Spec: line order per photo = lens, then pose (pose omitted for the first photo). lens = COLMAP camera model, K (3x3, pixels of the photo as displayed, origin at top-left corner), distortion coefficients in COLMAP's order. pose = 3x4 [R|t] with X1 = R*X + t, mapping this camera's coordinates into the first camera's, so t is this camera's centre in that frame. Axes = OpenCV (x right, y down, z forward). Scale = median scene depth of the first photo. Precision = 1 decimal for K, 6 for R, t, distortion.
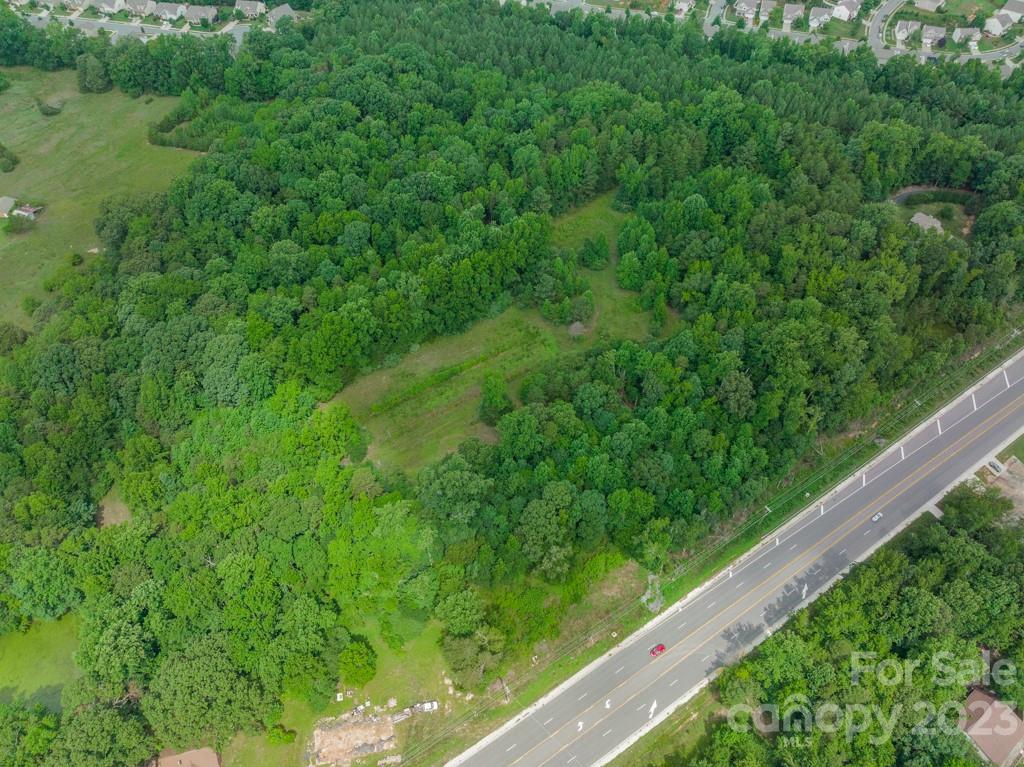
lens RADIAL K [[720.1, 0, 510.3], [0, 720.1, 383.8], [0, 0, 1]] dist [-0.051490, 0.025978]
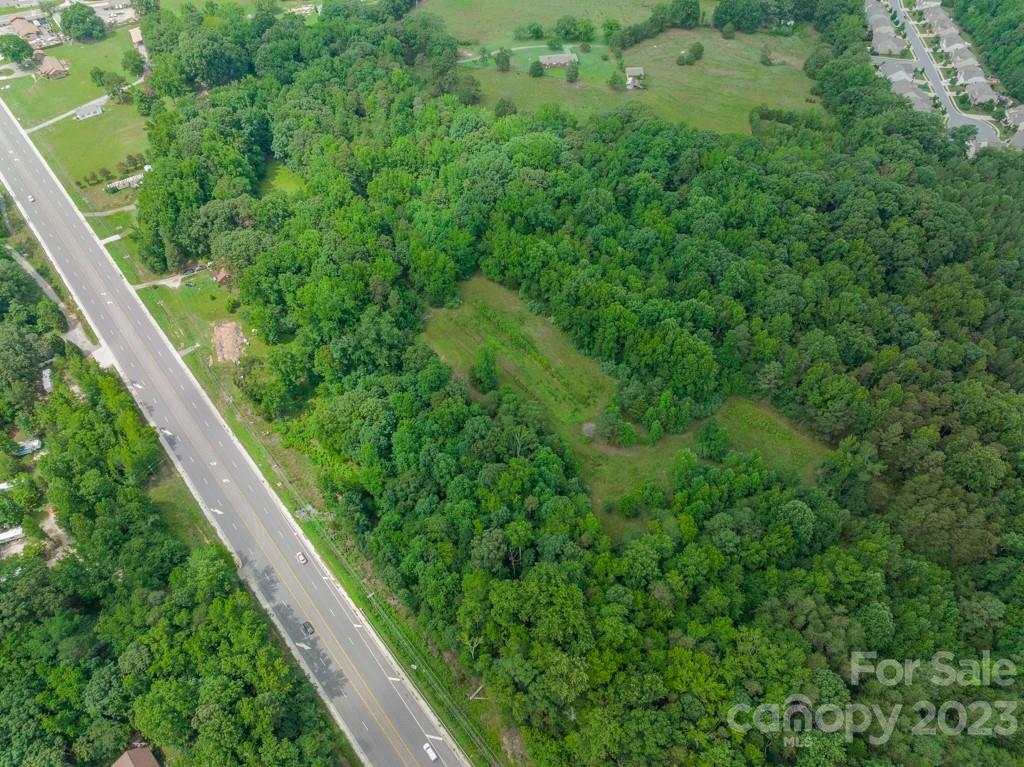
lens RADIAL K [[720.1, 0, 510.5], [0, 720.1, 383.0], [0, 0, 1]] dist [-0.051490, 0.025978]
pose [[0.102066, 0.764725, -0.636221, 0.709245], [-0.773677, 0.463044, 0.432452, -0.481758], [0.625306, 0.448091, 0.638911, 0.329774]]
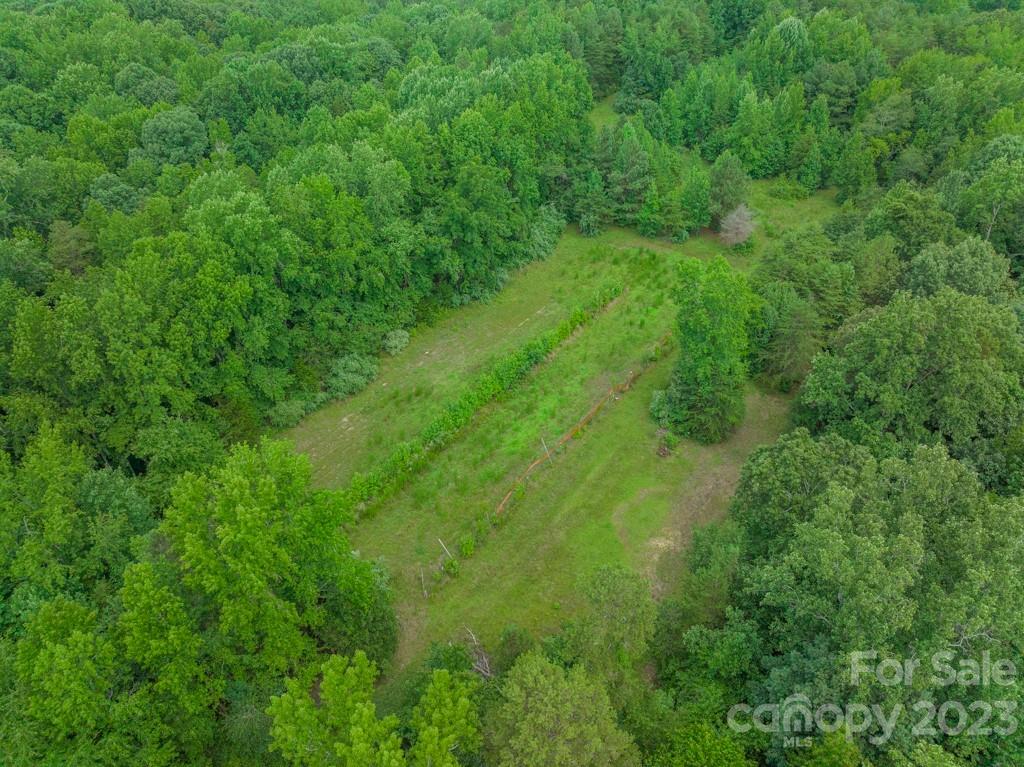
lens RADIAL K [[720.1, 0, 507.7], [0, 720.1, 393.5], [0, 0, 1]] dist [-0.051490, 0.025978]
pose [[0.929432, -0.229095, 0.289262, -0.216132], [0.294207, 0.933232, -0.206203, 0.079624], [-0.222709, 0.276754, 0.934777, 0.712026]]
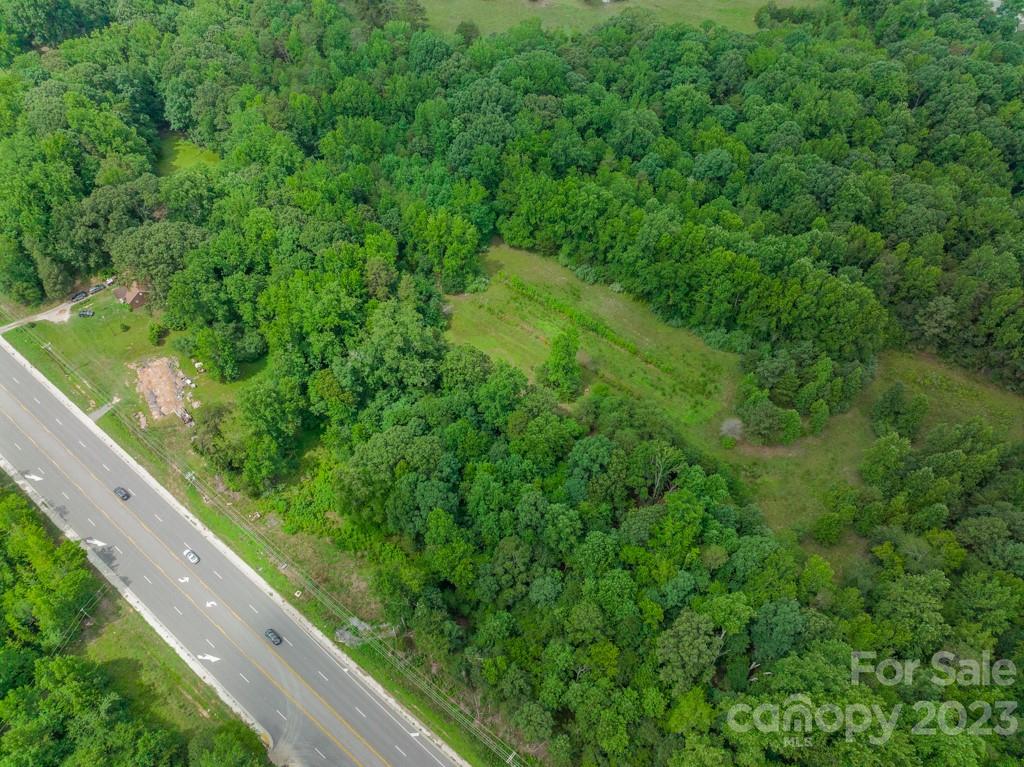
lens RADIAL K [[720.1, 0, 511.0], [0, 720.1, 384.4], [0, 0, 1]] dist [-0.051490, 0.025978]
pose [[0.309902, 0.740182, -0.596734, 0.440407], [-0.743303, 0.579971, 0.333368, -0.187114], [0.592842, 0.340243, 0.729913, 0.414298]]
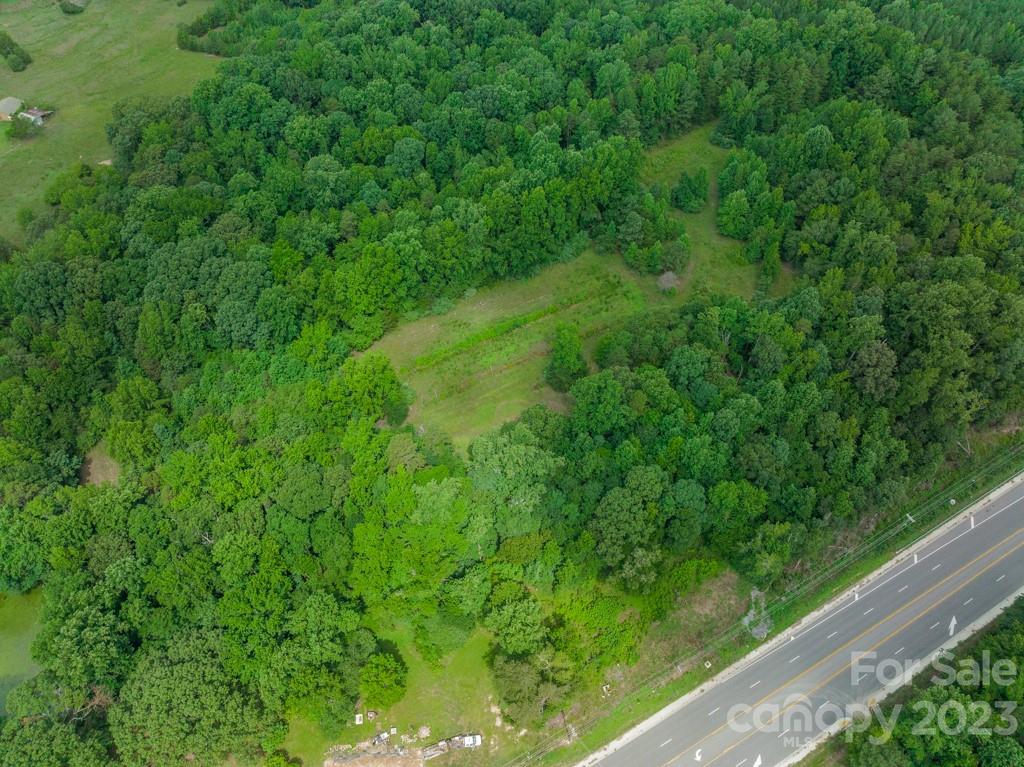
lens RADIAL K [[720.1, 0, 511.5], [0, 720.1, 384.1], [0, 0, 1]] dist [-0.051490, 0.025978]
pose [[0.996942, 0.060611, -0.049331, -0.042702], [-0.058344, 0.997228, 0.046169, 0.016263], [0.051992, -0.043150, 0.997715, 0.186634]]
